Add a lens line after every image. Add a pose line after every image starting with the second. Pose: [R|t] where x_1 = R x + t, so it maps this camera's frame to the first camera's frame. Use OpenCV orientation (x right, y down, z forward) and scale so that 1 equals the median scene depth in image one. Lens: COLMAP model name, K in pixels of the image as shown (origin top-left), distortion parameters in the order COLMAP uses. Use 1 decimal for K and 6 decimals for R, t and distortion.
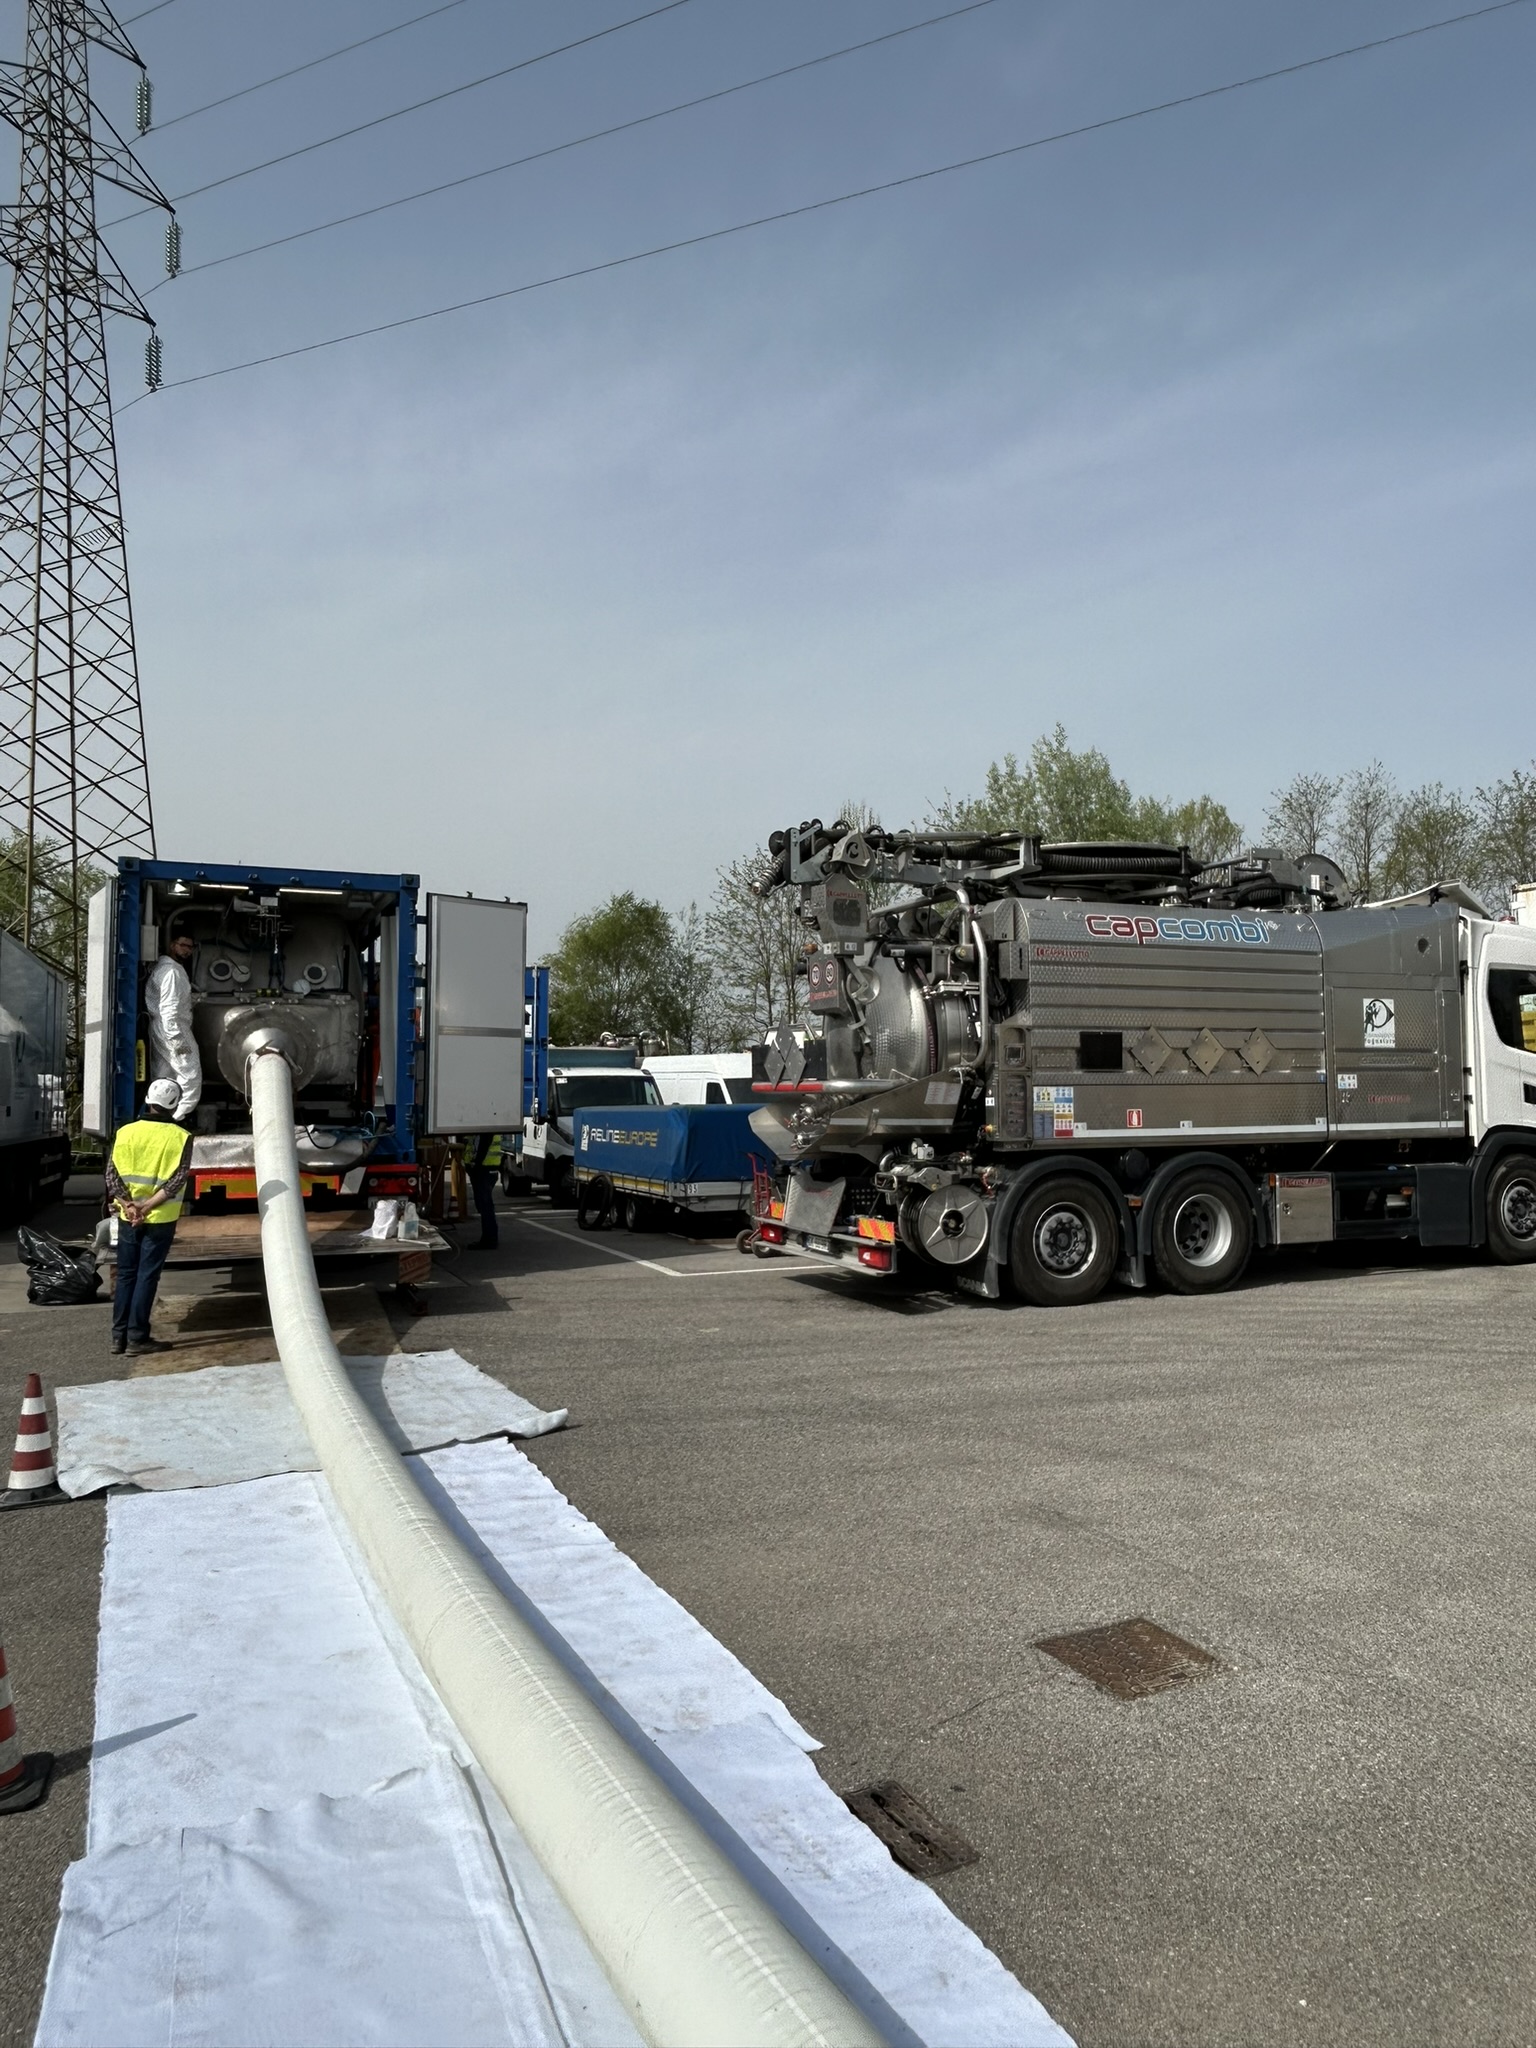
lens RADIAL K [[1331.6, 0, 772.4], [0, 1331.6, 1024.4], [0, 0, 1]] dist [-0.007870, 0.011727]
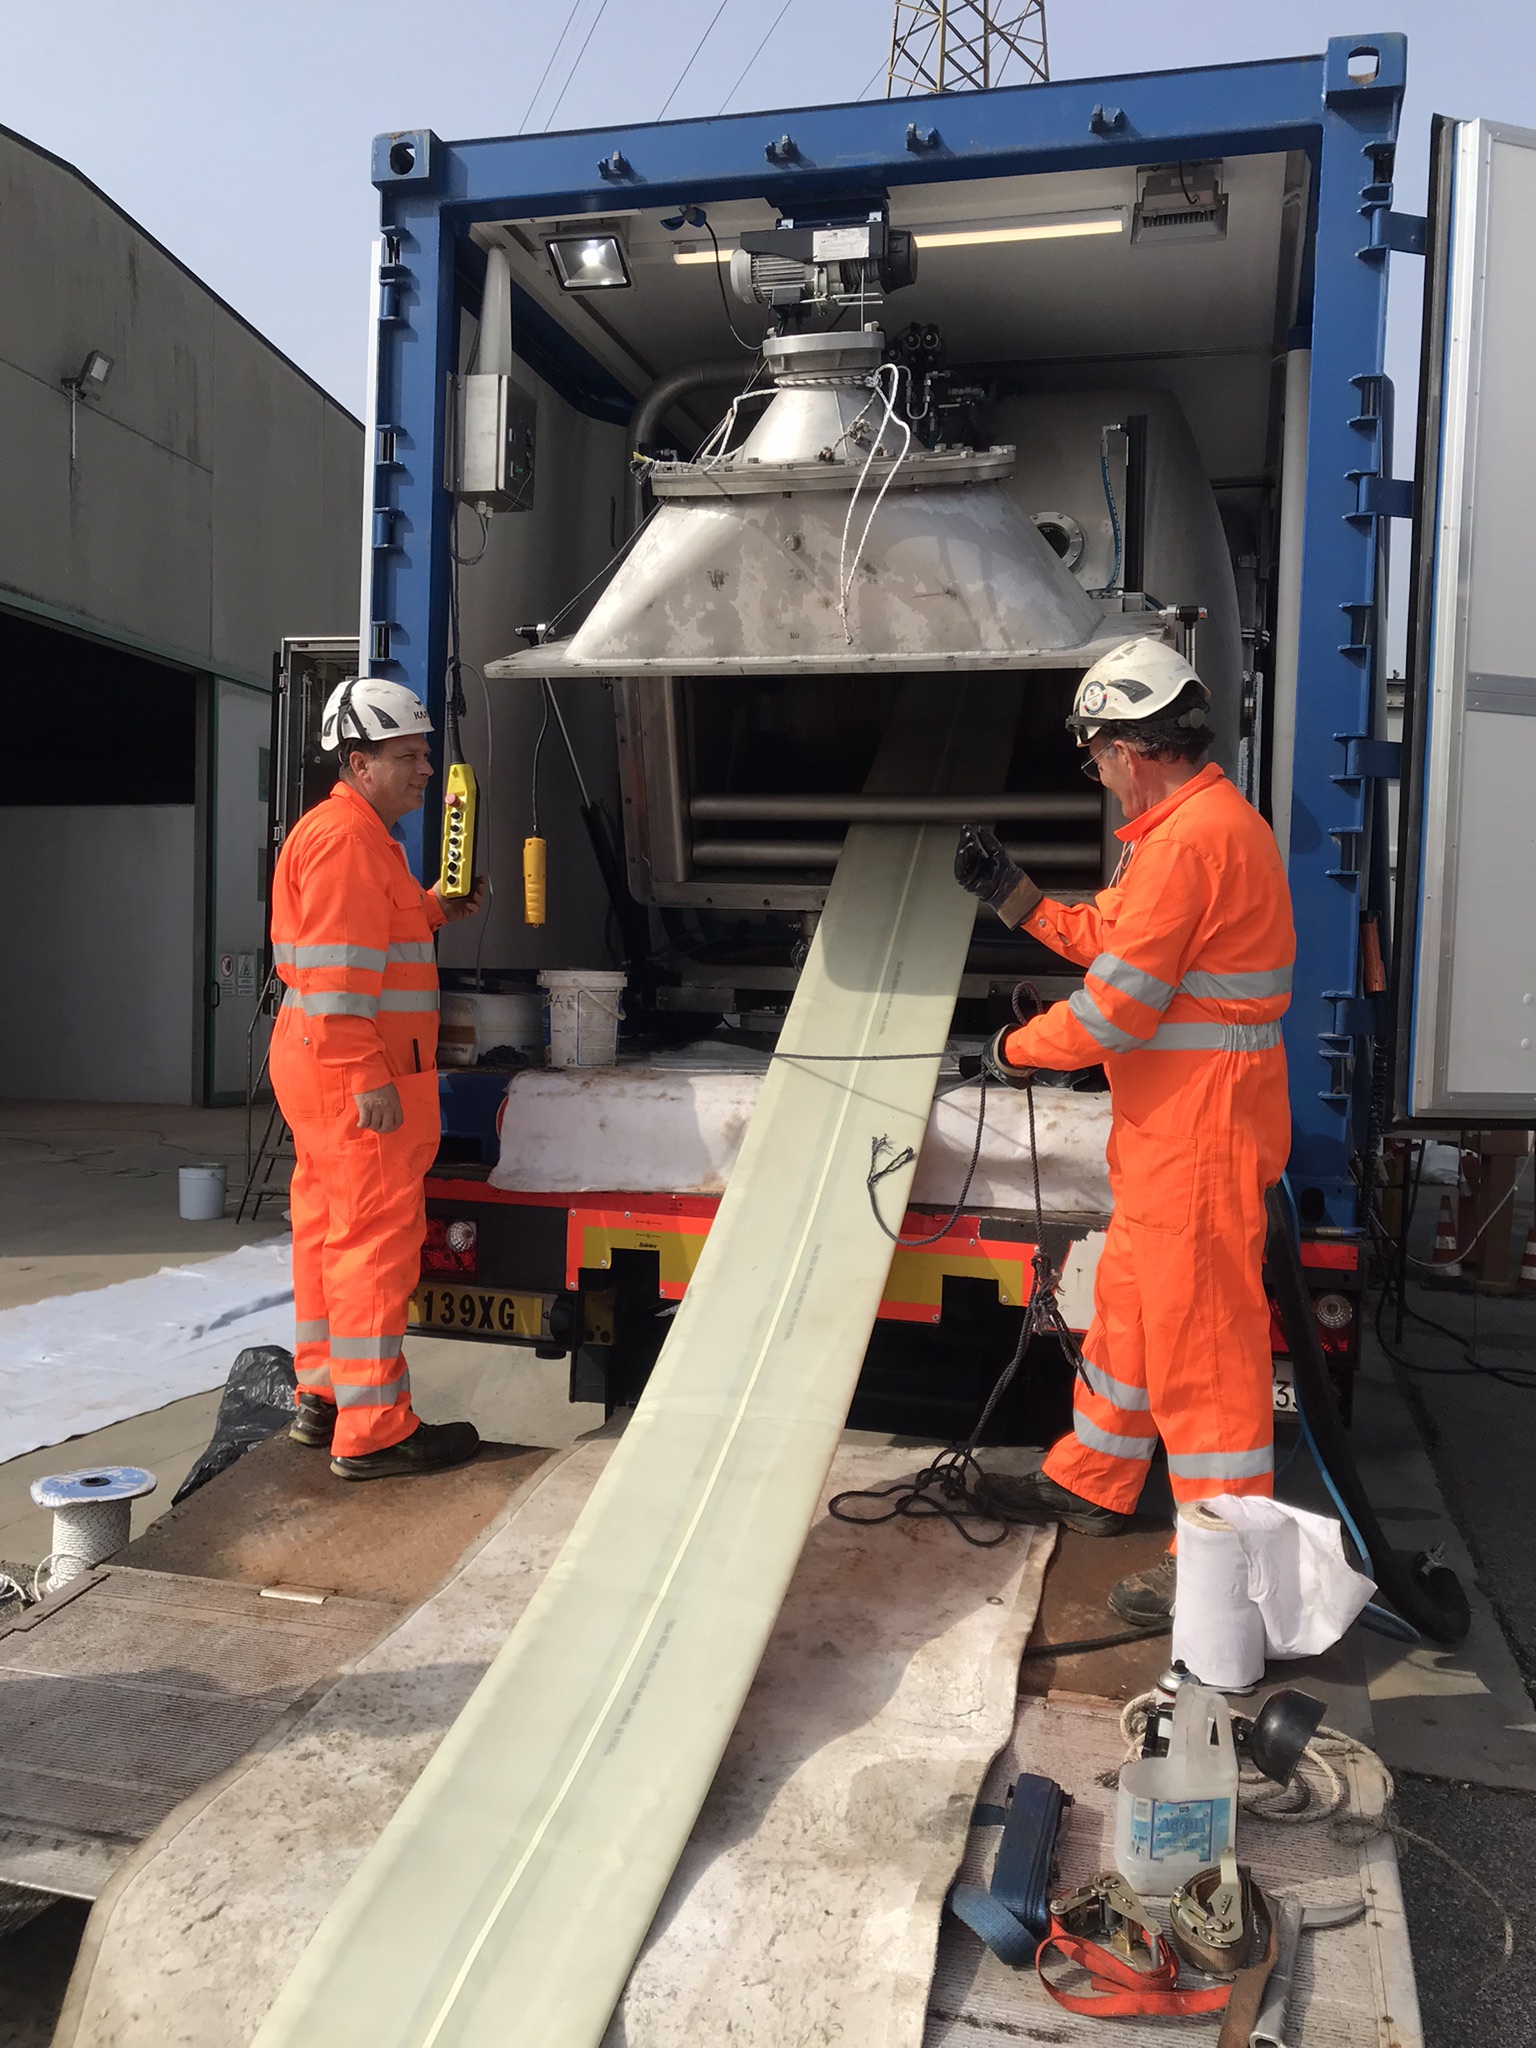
lens RADIAL K [[1689.6, 0, 772.6], [0, 1689.6, 1008.2], [0, 0, 1]] dist [0.037248, -0.033881]
pose [[0.786321, 0.043404, -0.616291, -0.157617], [-0.003972, 0.997864, 0.065208, 0.041892], [0.617805, -0.048827, 0.784814, 0.677380]]
